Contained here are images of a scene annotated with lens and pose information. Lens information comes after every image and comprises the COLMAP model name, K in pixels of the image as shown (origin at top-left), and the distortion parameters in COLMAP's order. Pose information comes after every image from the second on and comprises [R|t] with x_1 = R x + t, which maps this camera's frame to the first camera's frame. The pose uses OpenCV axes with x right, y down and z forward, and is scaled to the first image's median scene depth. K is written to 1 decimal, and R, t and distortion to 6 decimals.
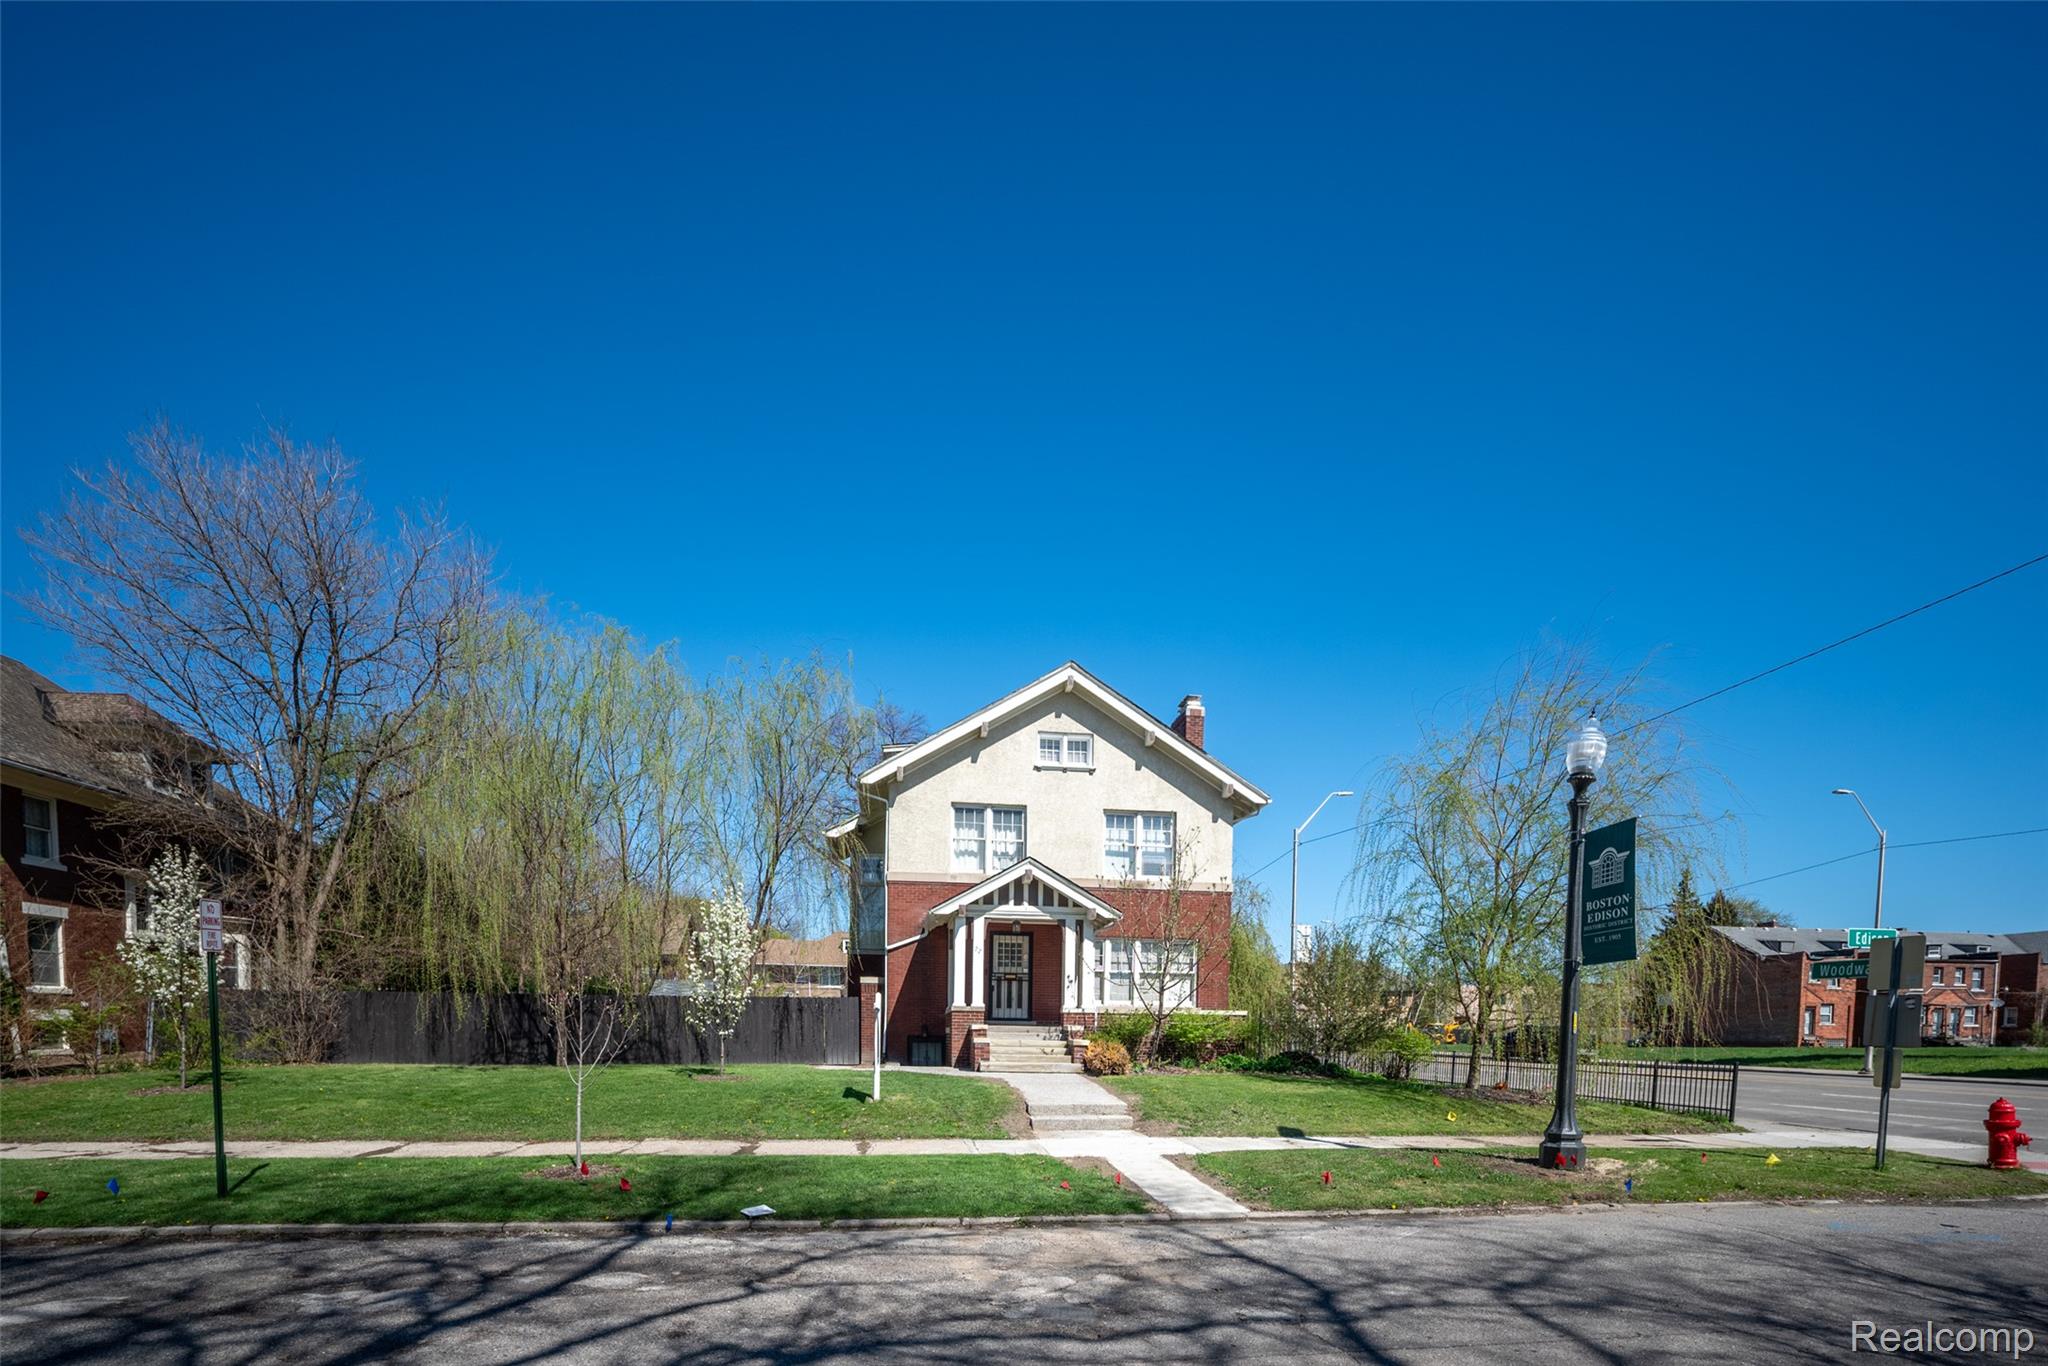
lens RADIAL K [[938.3, 0, 1045.0], [0, 938.3, 771.7], [0, 0, 1]] dist [-0.009266, -0.000021]
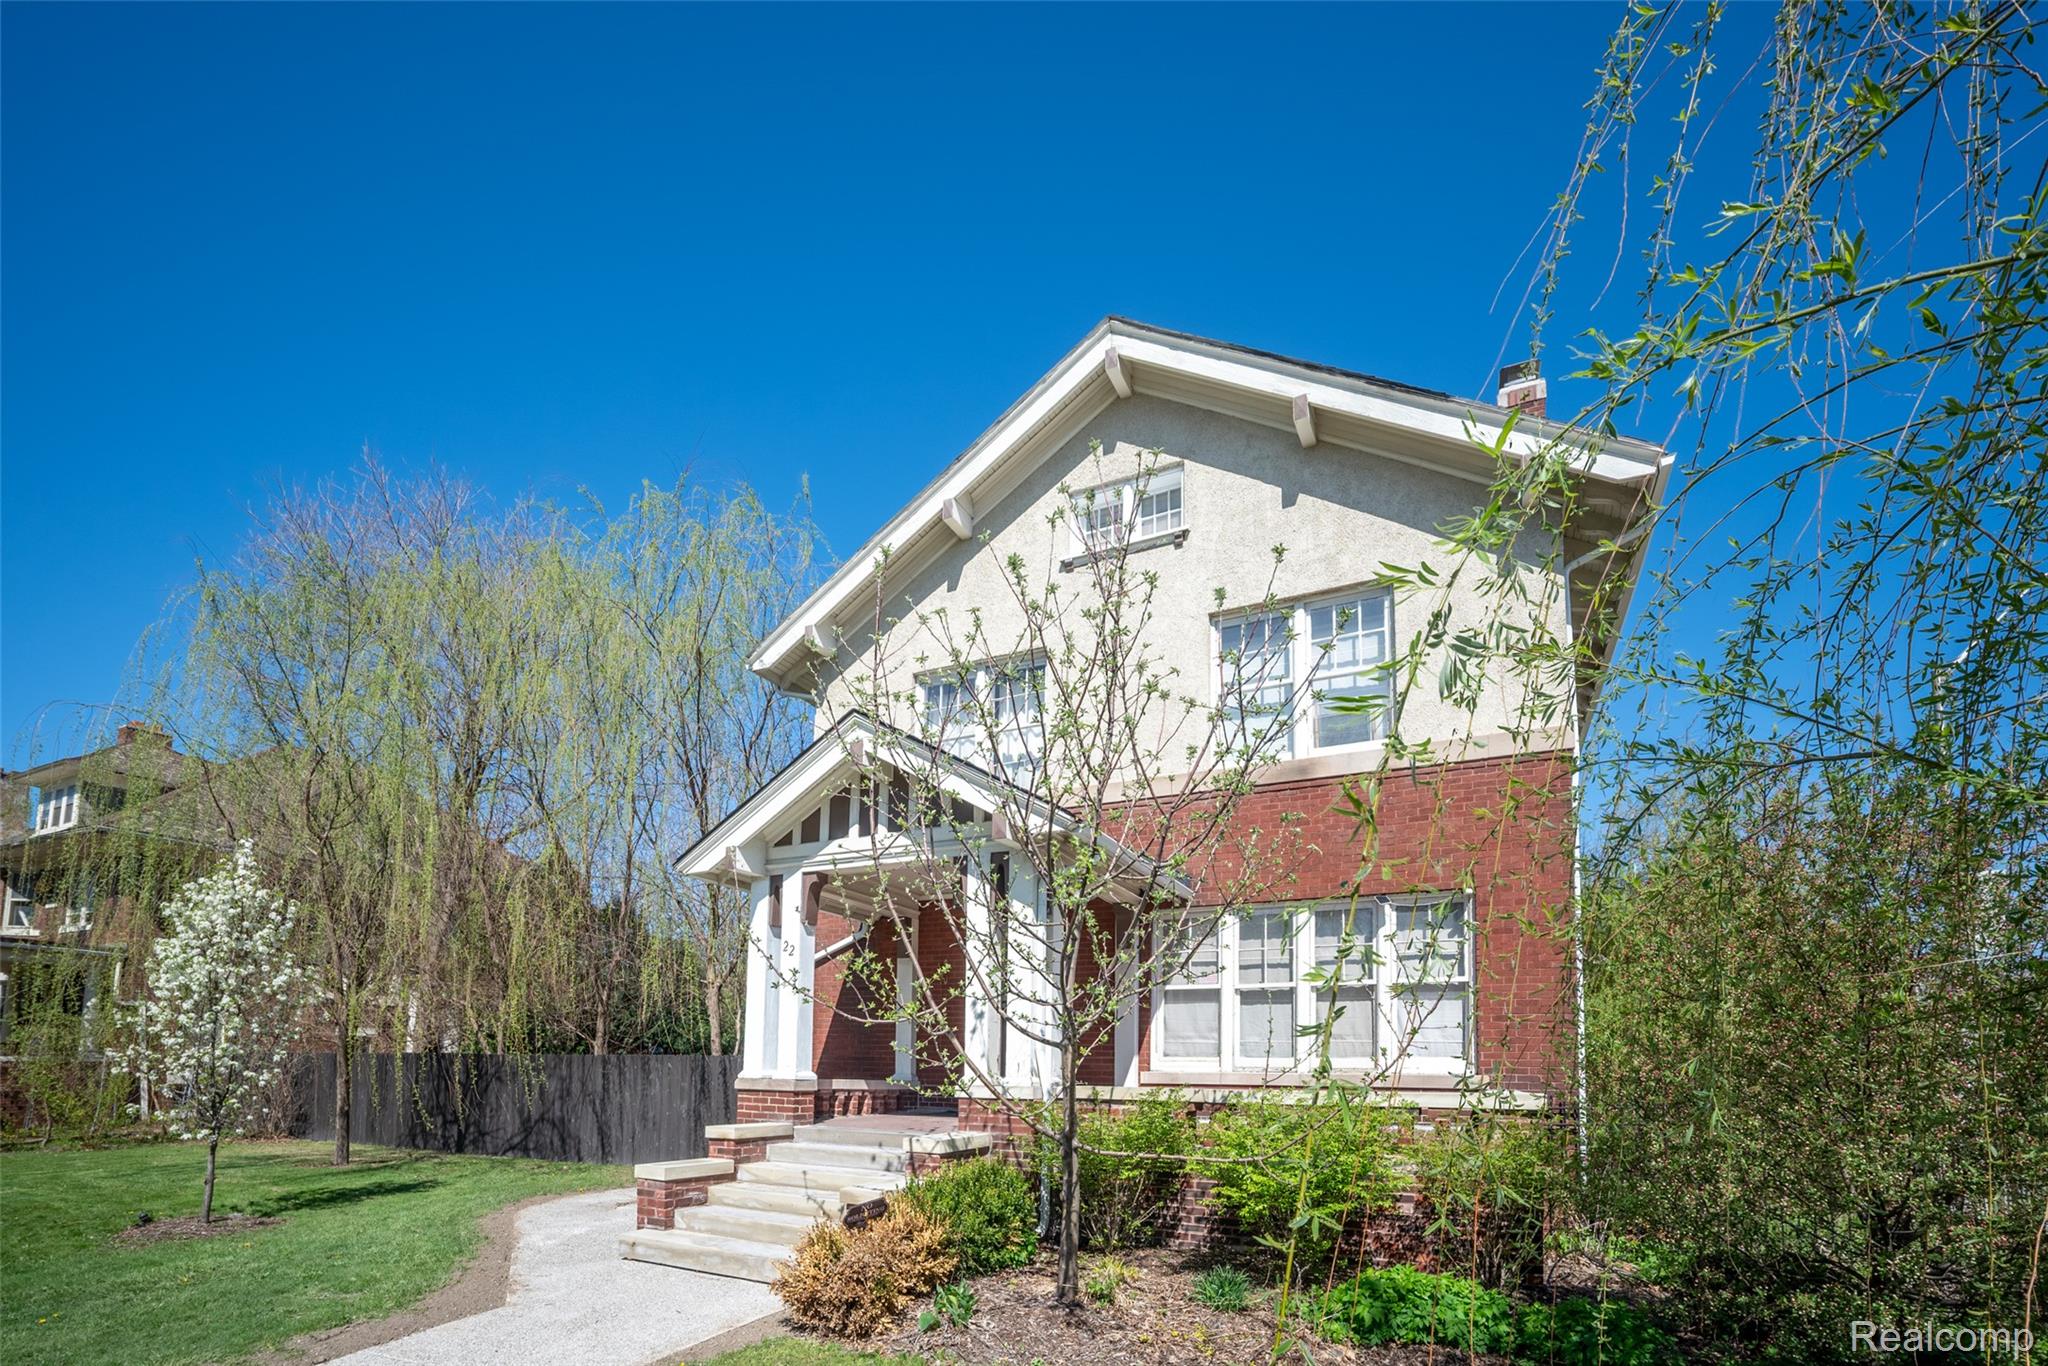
lens RADIAL K [[922.6, 0, 1028.0], [0, 922.6, 864.4], [0, 0, 1]] dist [-0.018766, -0.000013]
pose [[0.821050, -0.121567, -0.557761, 0.224770], [0.147048, 0.989129, 0.000875, 0.146177], [0.551592, -0.082736, 0.830001, 0.621217]]
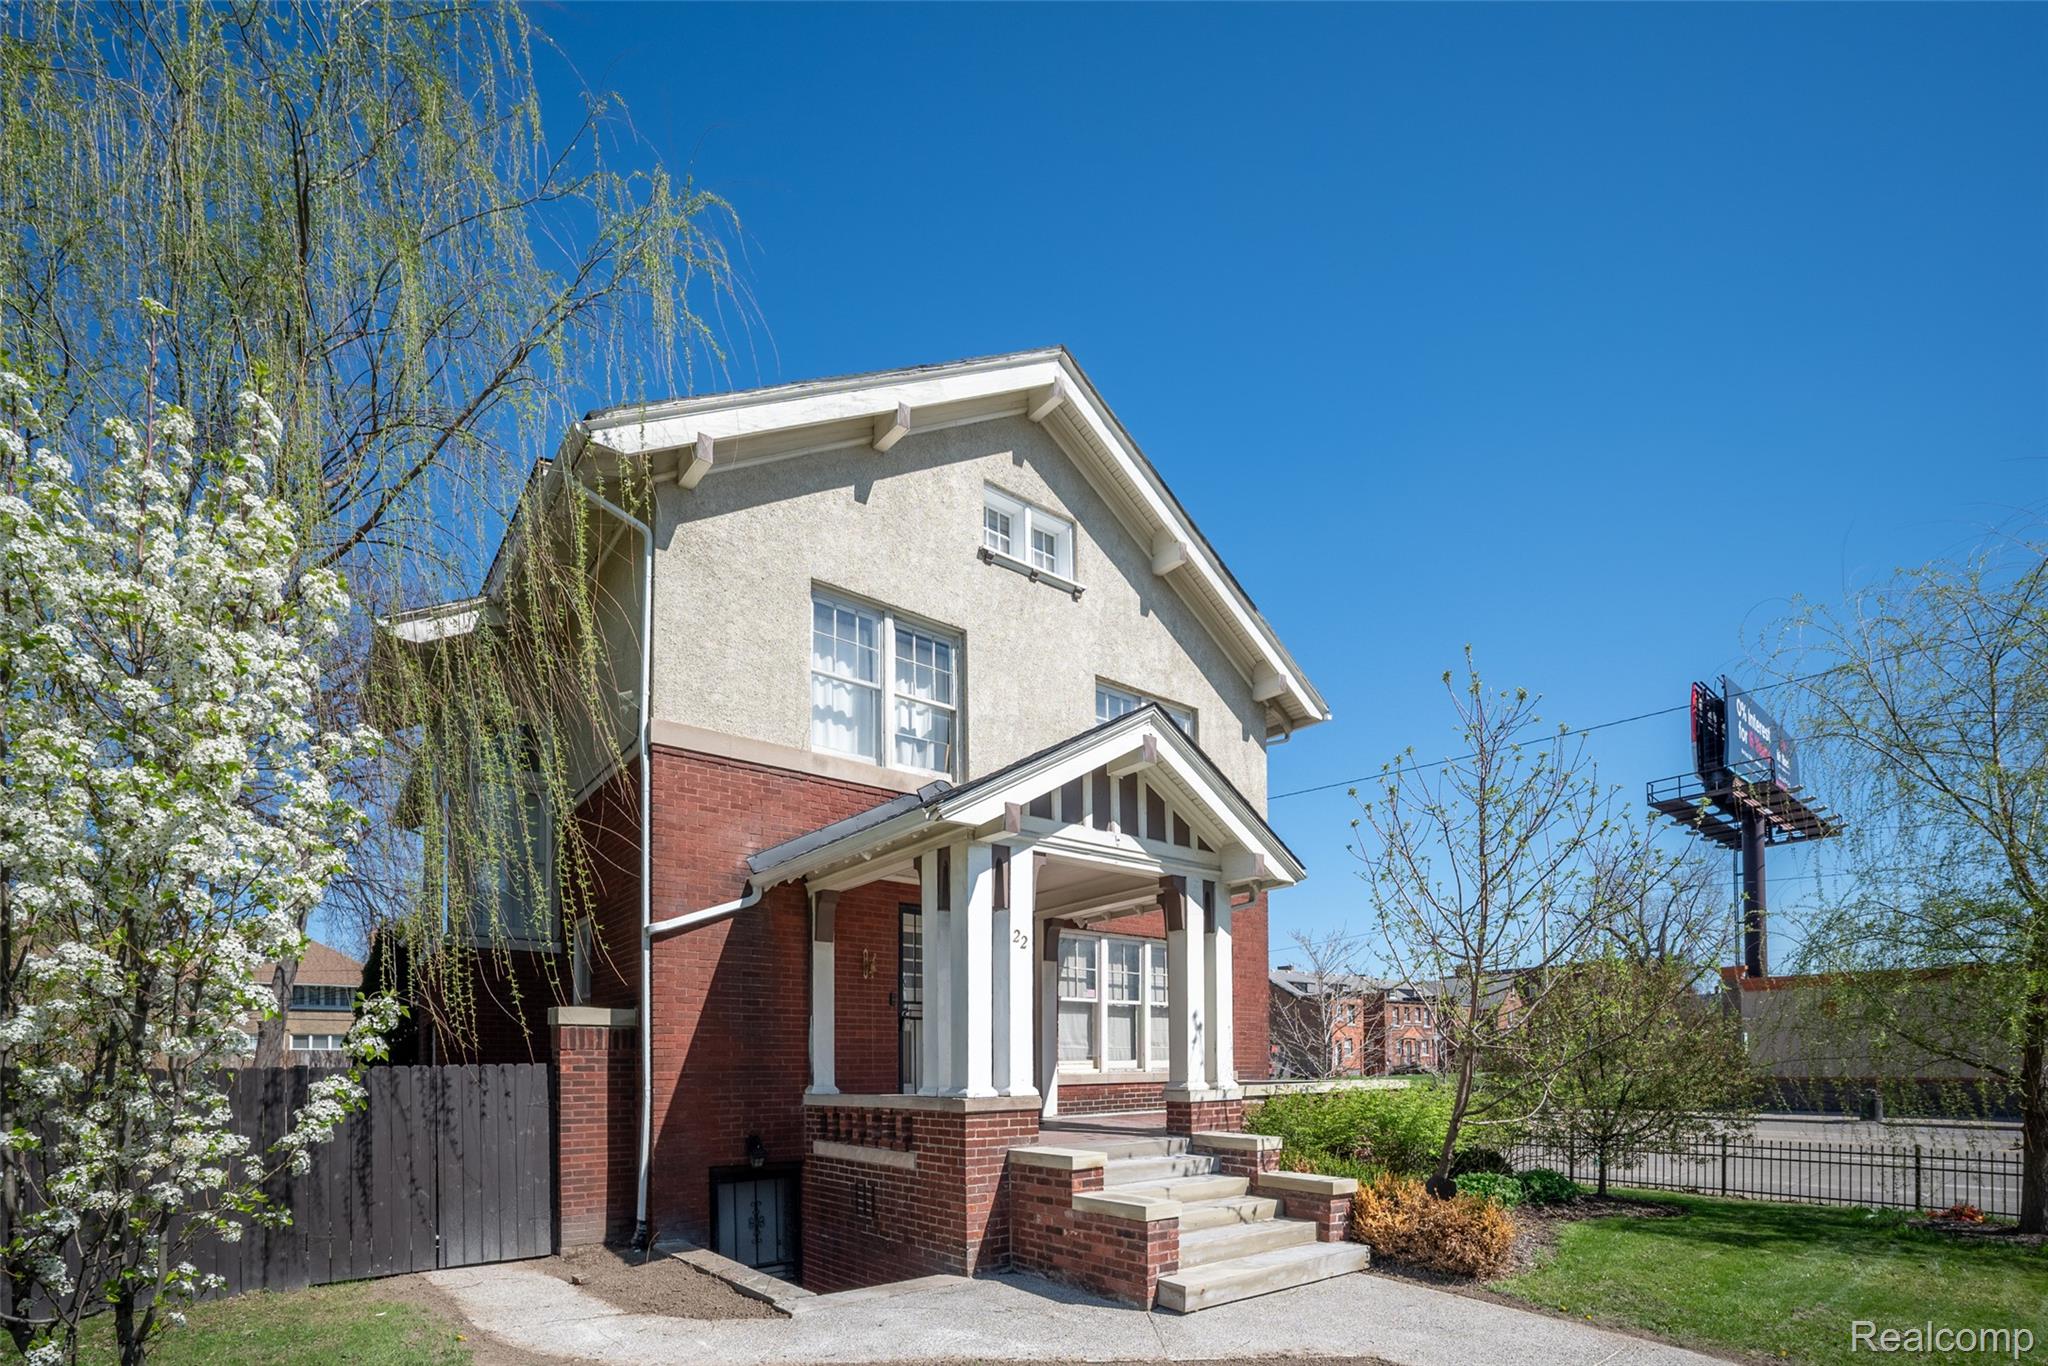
lens RADIAL K [[951.9, 0, 1025.0], [0, 951.9, 913.2], [0, 0, 1]] dist [-0.025797, -0.000029]
pose [[0.860925, 0.061186, 0.505039, -0.219884], [-0.119965, 0.989161, 0.084663, 0.130167], [-0.494385, -0.133476, 0.858934, 0.600946]]
